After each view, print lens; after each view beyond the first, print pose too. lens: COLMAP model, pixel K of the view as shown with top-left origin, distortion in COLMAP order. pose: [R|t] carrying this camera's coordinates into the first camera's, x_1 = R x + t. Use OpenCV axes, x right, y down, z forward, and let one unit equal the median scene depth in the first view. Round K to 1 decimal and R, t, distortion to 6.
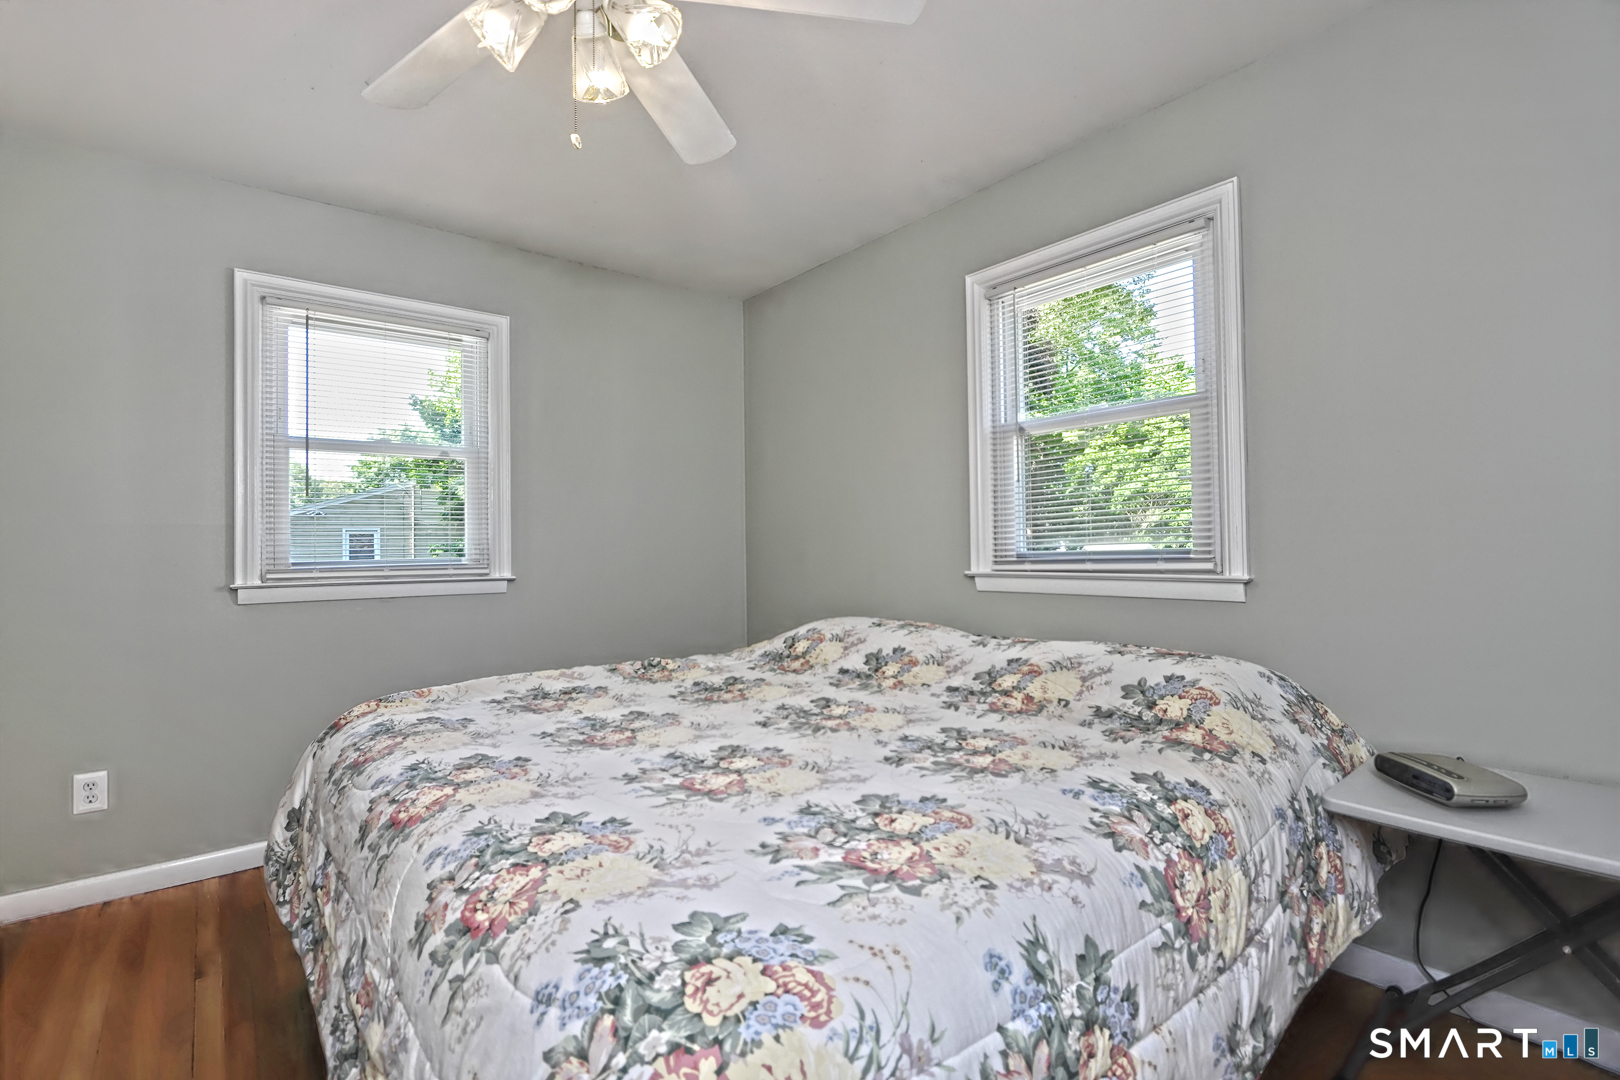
lens RADIAL K [[769.3, 0, 810.0], [0, 769.3, 540.0], [0, 0, 1]] dist [-0.016155, -0.000235]
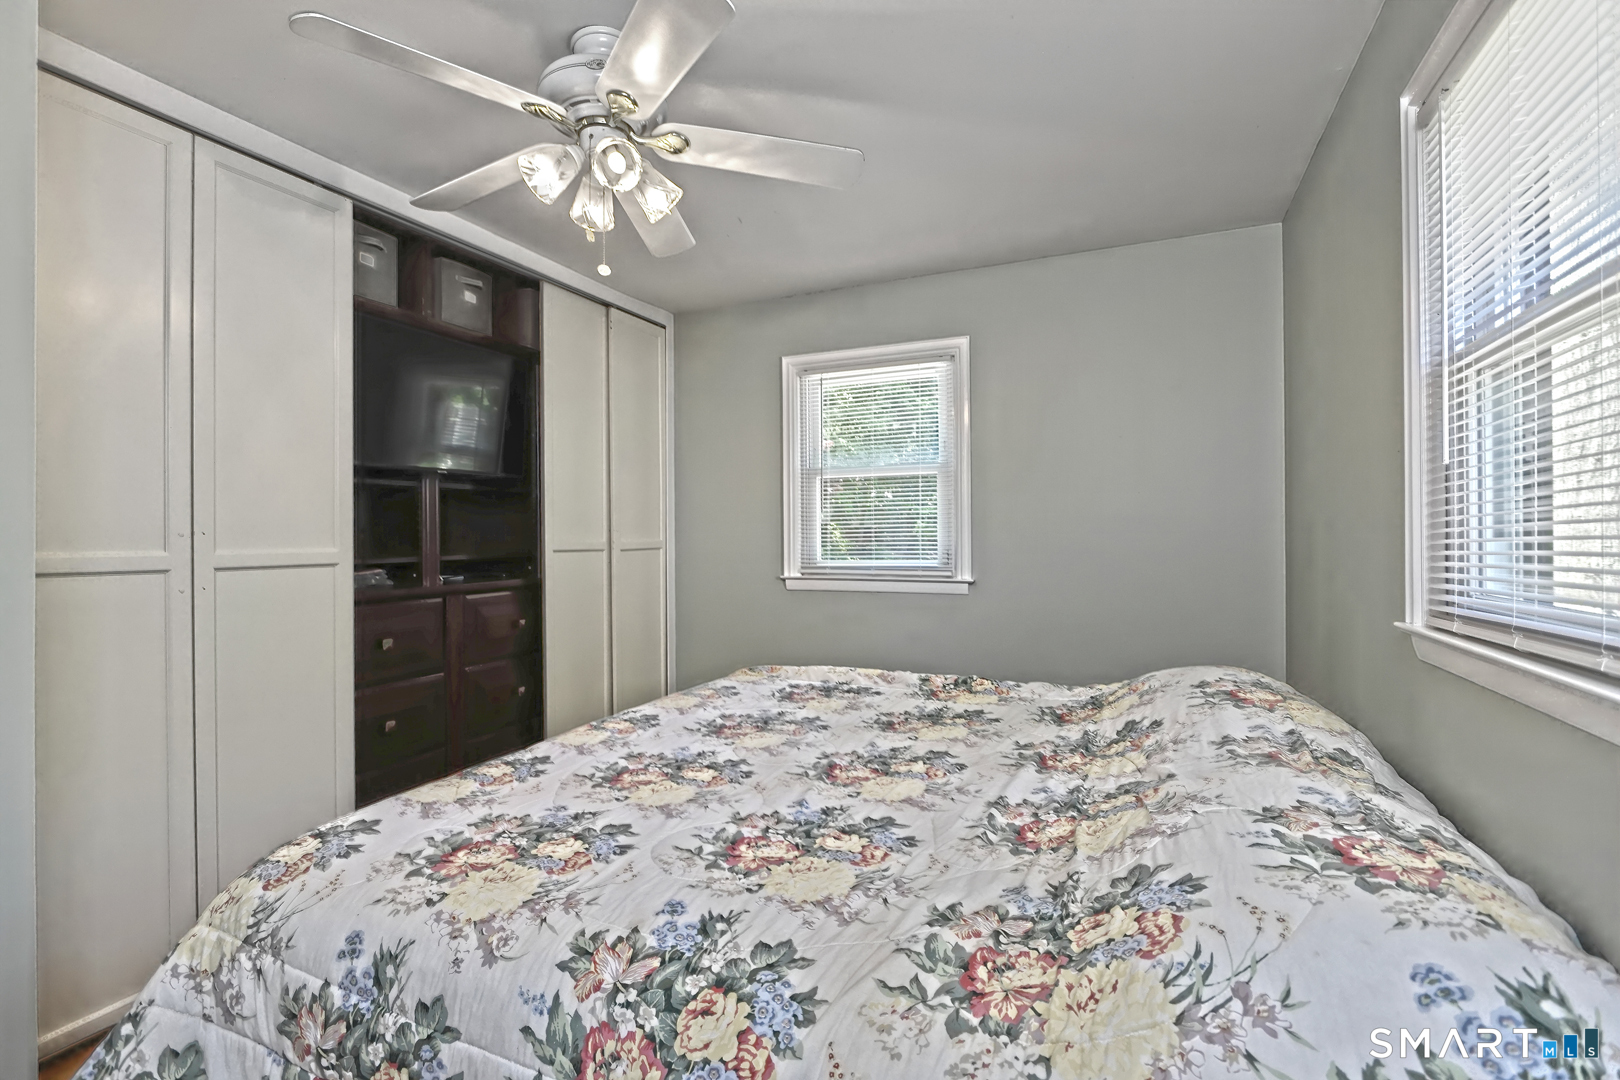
lens RADIAL K [[769.3, 0, 810.0], [0, 769.3, 540.0], [0, 0, 1]] dist [-0.016155, -0.000235]
pose [[0.427842, 0.016282, -0.903707, 1.298555], [0.011843, 0.999651, 0.023618, -0.097213], [0.903776, -0.020807, 0.427500, 0.893374]]
